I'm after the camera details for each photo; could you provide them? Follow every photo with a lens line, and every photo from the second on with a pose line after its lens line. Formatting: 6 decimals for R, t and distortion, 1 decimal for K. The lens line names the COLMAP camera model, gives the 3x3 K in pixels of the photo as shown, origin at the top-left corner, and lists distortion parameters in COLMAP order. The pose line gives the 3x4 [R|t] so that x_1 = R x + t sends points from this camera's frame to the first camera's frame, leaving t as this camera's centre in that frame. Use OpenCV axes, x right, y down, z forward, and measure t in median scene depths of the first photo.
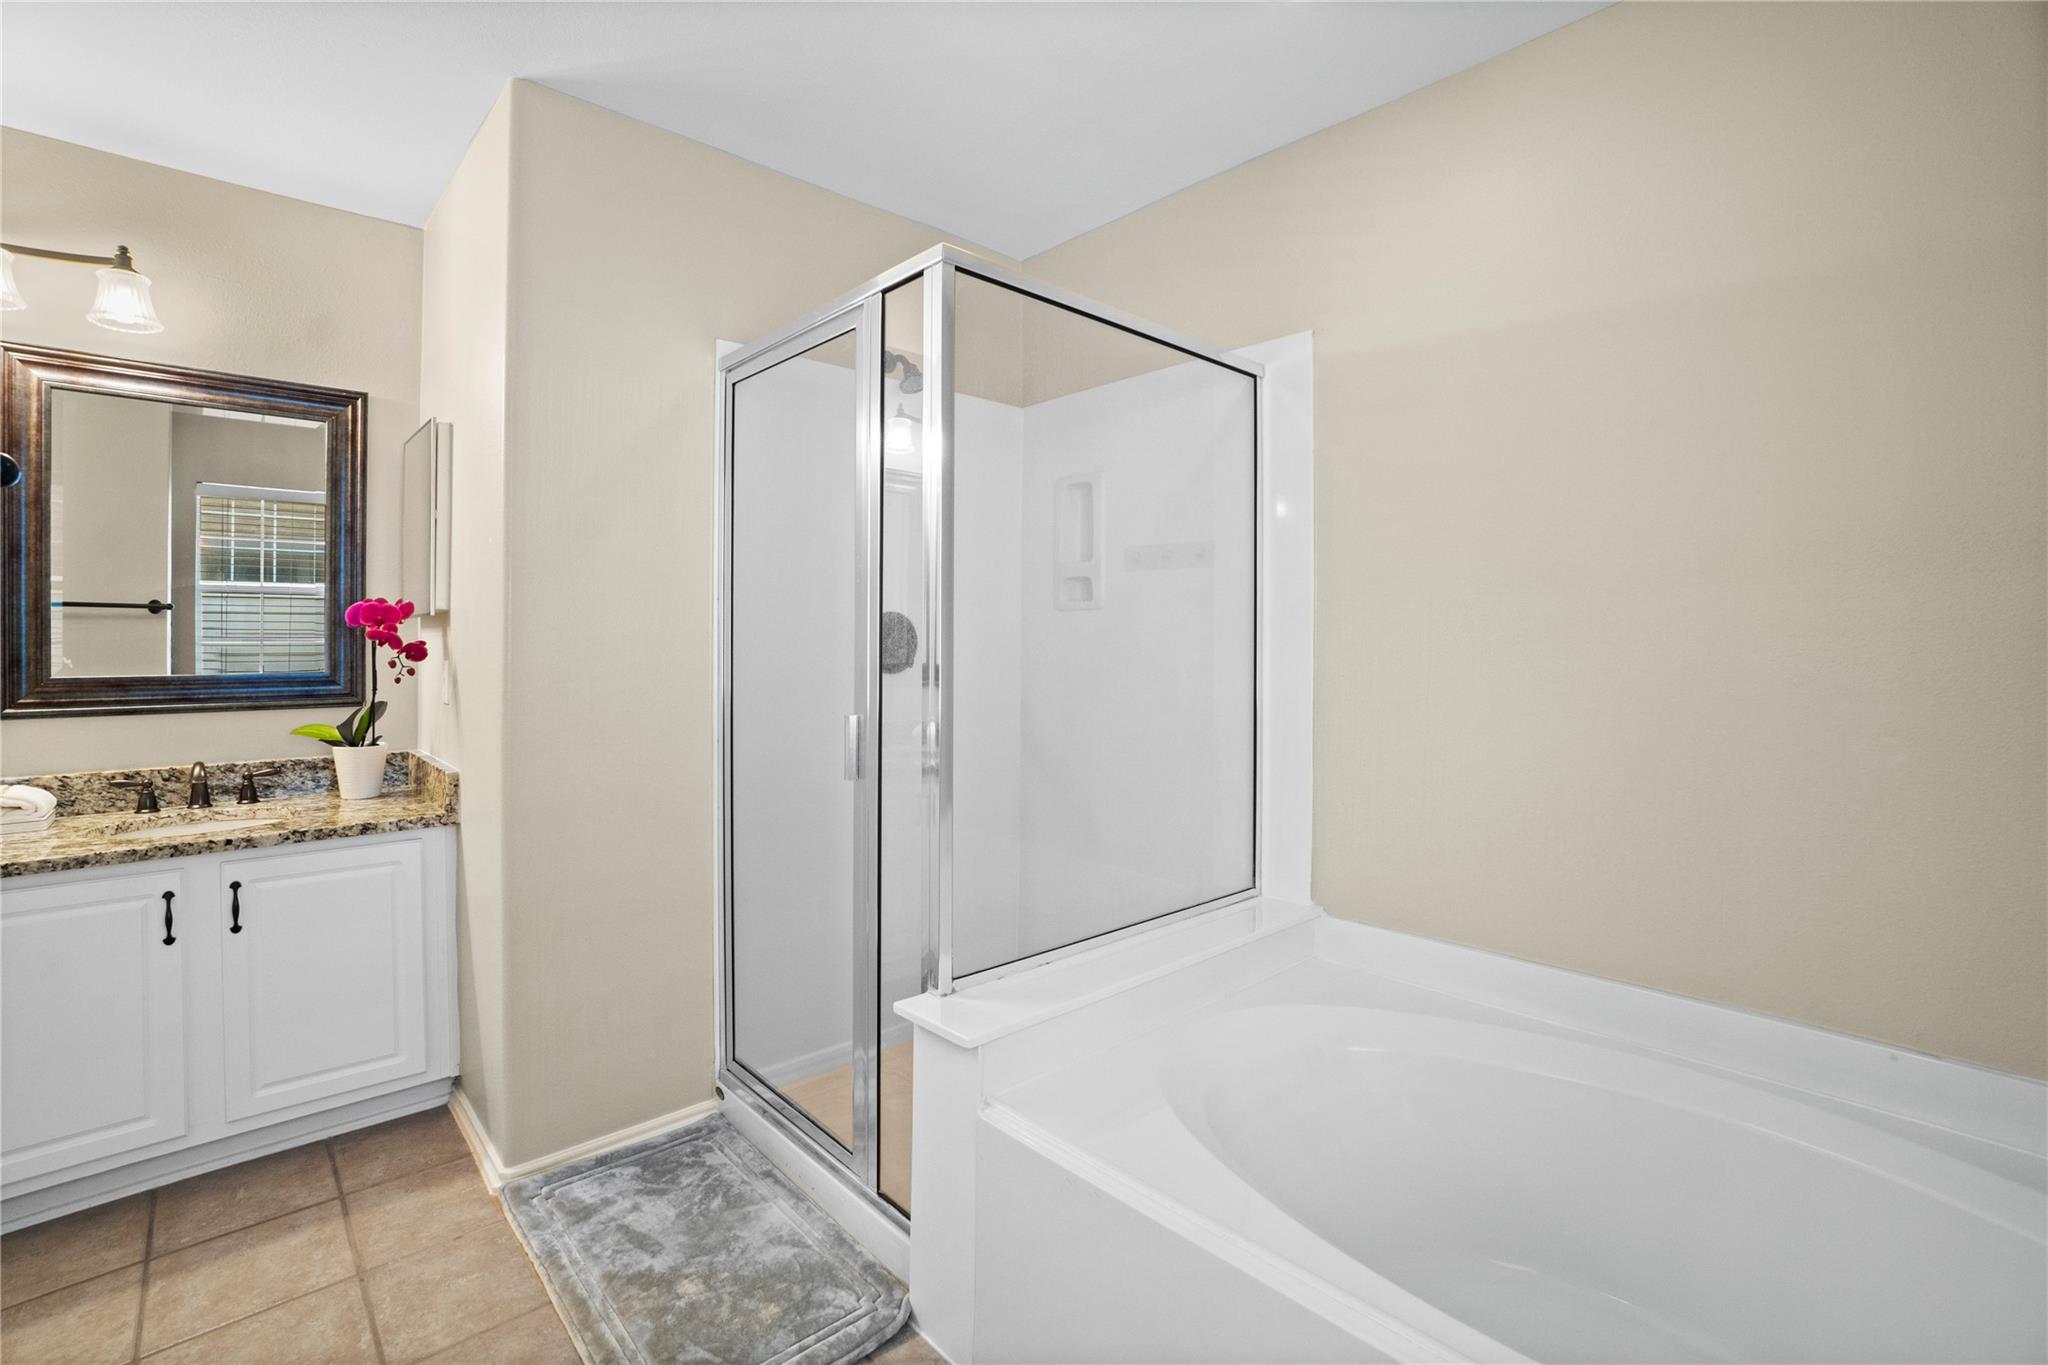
lens RADIAL K [[894.7, 0, 951.8], [0, 894.7, 666.8], [0, 0, 1]] dist [-0.003246, -0.000100]
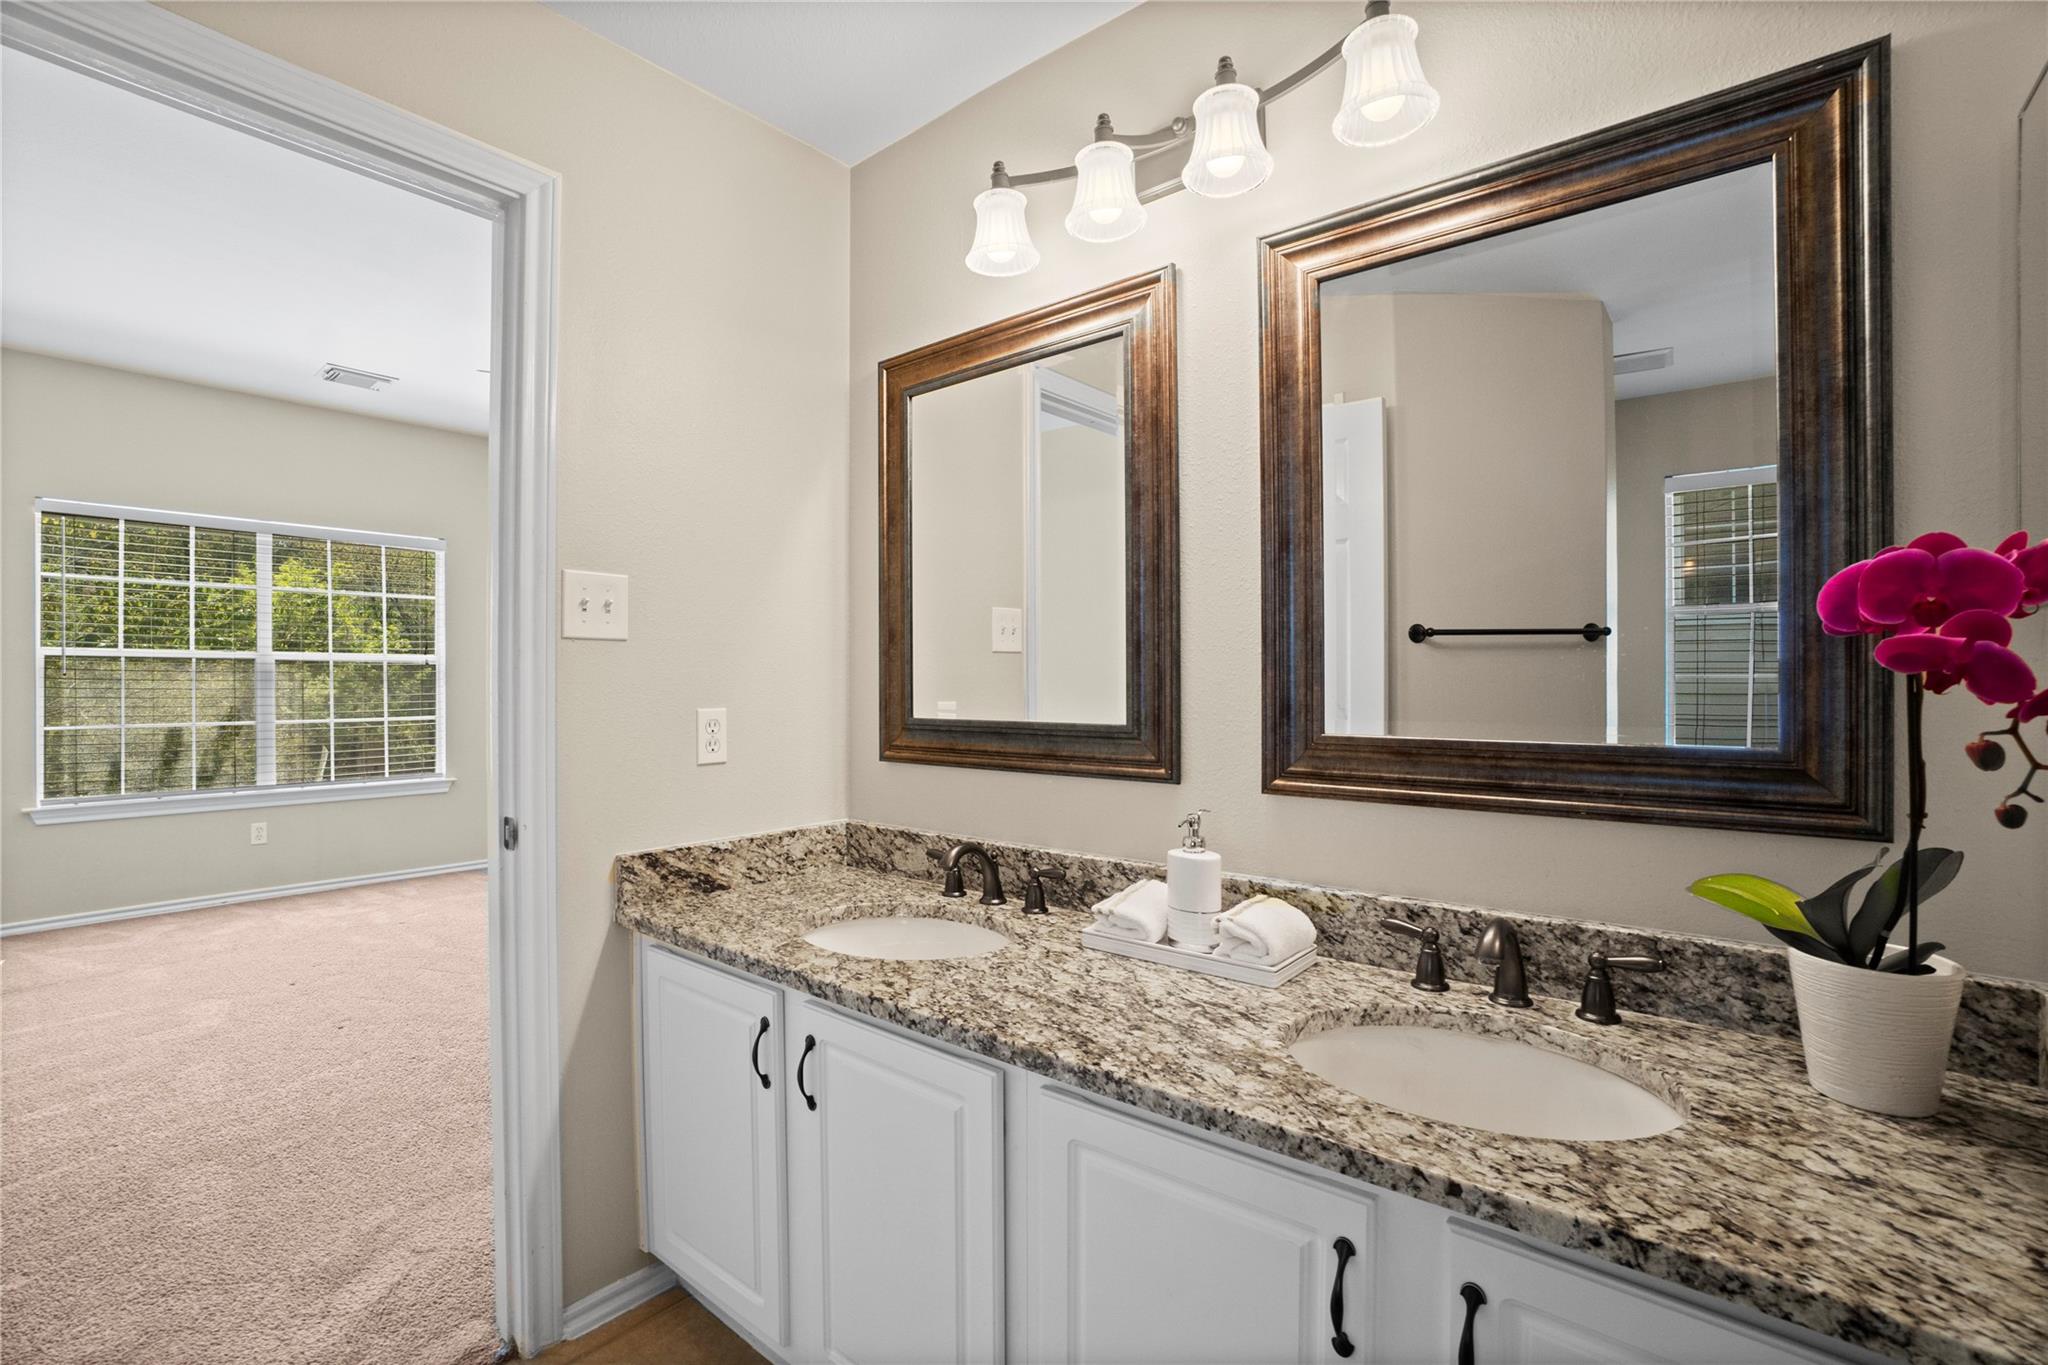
lens RADIAL K [[902.1, 0, 999.4], [0, 902.1, 683.6], [0, 0, 1]] dist [-0.045016, 0.018572]
pose [[0.171245, 0.000897, -0.985228, -0.380265], [-0.021864, 0.999757, -0.002890, -0.017142], [0.984986, 0.022036, 0.171223, 0.603151]]
